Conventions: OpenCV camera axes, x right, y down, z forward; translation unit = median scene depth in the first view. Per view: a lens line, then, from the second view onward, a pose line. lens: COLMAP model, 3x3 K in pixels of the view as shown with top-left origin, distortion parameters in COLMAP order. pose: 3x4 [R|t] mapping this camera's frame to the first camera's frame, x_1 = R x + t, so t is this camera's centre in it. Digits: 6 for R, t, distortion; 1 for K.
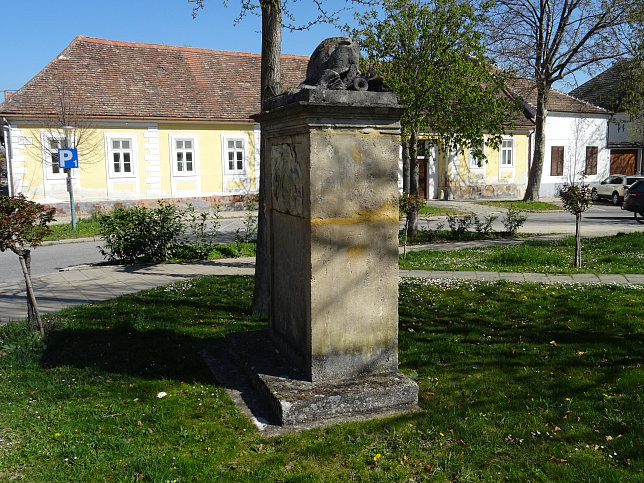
lens RADIAL K [[596.1, 0, 322.0], [0, 596.1, 241.5], [0, 0, 1]] dist [-0.002586, -0.001356]
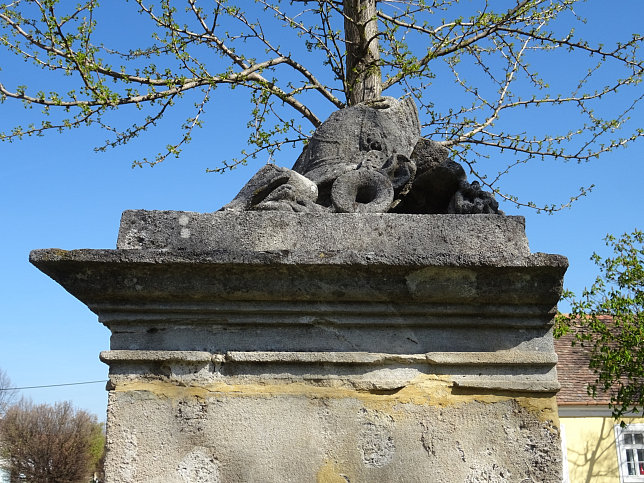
lens RADIAL K [[762.7, 0, 322.0], [0, 762.7, 241.5], [0, 0, 1]] dist [-0.012761, -0.010946]
pose [[0.940813, -0.085401, -0.327990, 0.149821], [-0.054075, 0.917515, -0.394008, -0.121309], [0.334585, 0.388424, 0.858592, 0.735977]]
